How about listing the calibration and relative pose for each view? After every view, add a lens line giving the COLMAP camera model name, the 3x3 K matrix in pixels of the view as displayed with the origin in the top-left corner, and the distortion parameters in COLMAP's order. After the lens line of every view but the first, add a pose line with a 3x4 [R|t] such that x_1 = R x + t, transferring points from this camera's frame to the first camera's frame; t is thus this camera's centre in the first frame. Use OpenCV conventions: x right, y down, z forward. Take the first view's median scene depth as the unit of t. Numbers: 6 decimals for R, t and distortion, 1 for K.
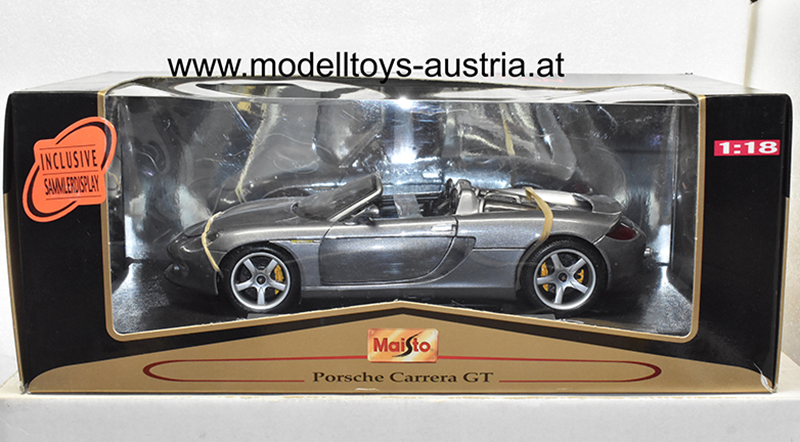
lens RADIAL K [[1195.2, 0, 406.0], [0, 1195.2, 223.0], [0, 0, 1]] dist [-0.040570, 0.000000]
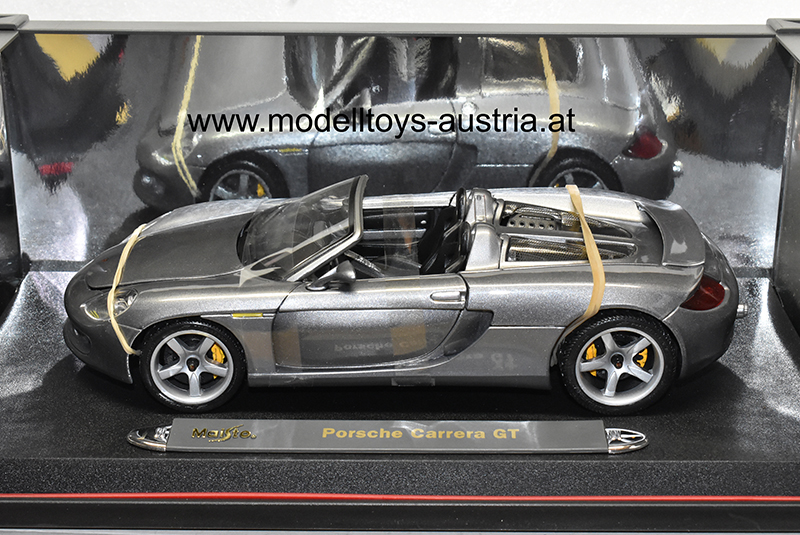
lens RADIAL K [[1467.3, 0, 391.7], [0, 1467.3, 269.5], [0, 0, 1]] dist [0.040305, 0.000000]
pose [[0.999454, 0.004938, -0.032662, 0.028439], [0.001329, 0.981954, 0.189116, -0.188839], [0.033006, -0.189056, 0.981411, 0.166533]]
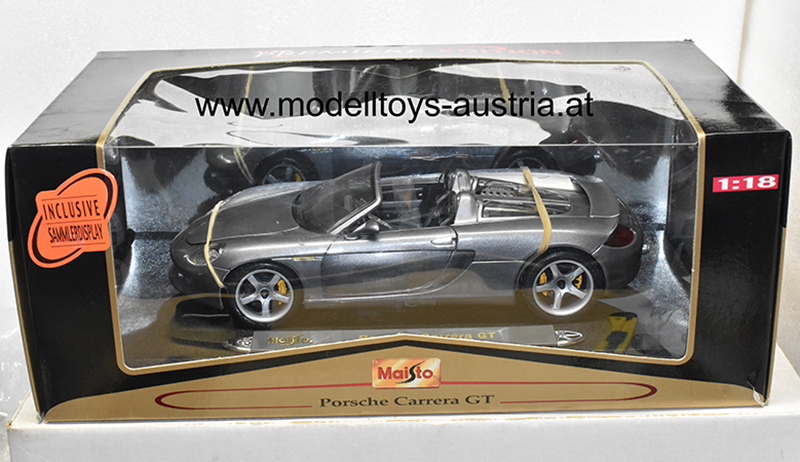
lens RADIAL K [[1199.4, 0, 400.7], [0, 1199.4, 227.2], [0, 0, 1]] dist [-0.035127, 0.000000]
pose [[0.999805, -0.019755, -0.000426, -0.004425], [0.019579, 0.987532, 0.156199, -0.180461], [-0.002665, -0.156176, 0.987726, -0.000952]]
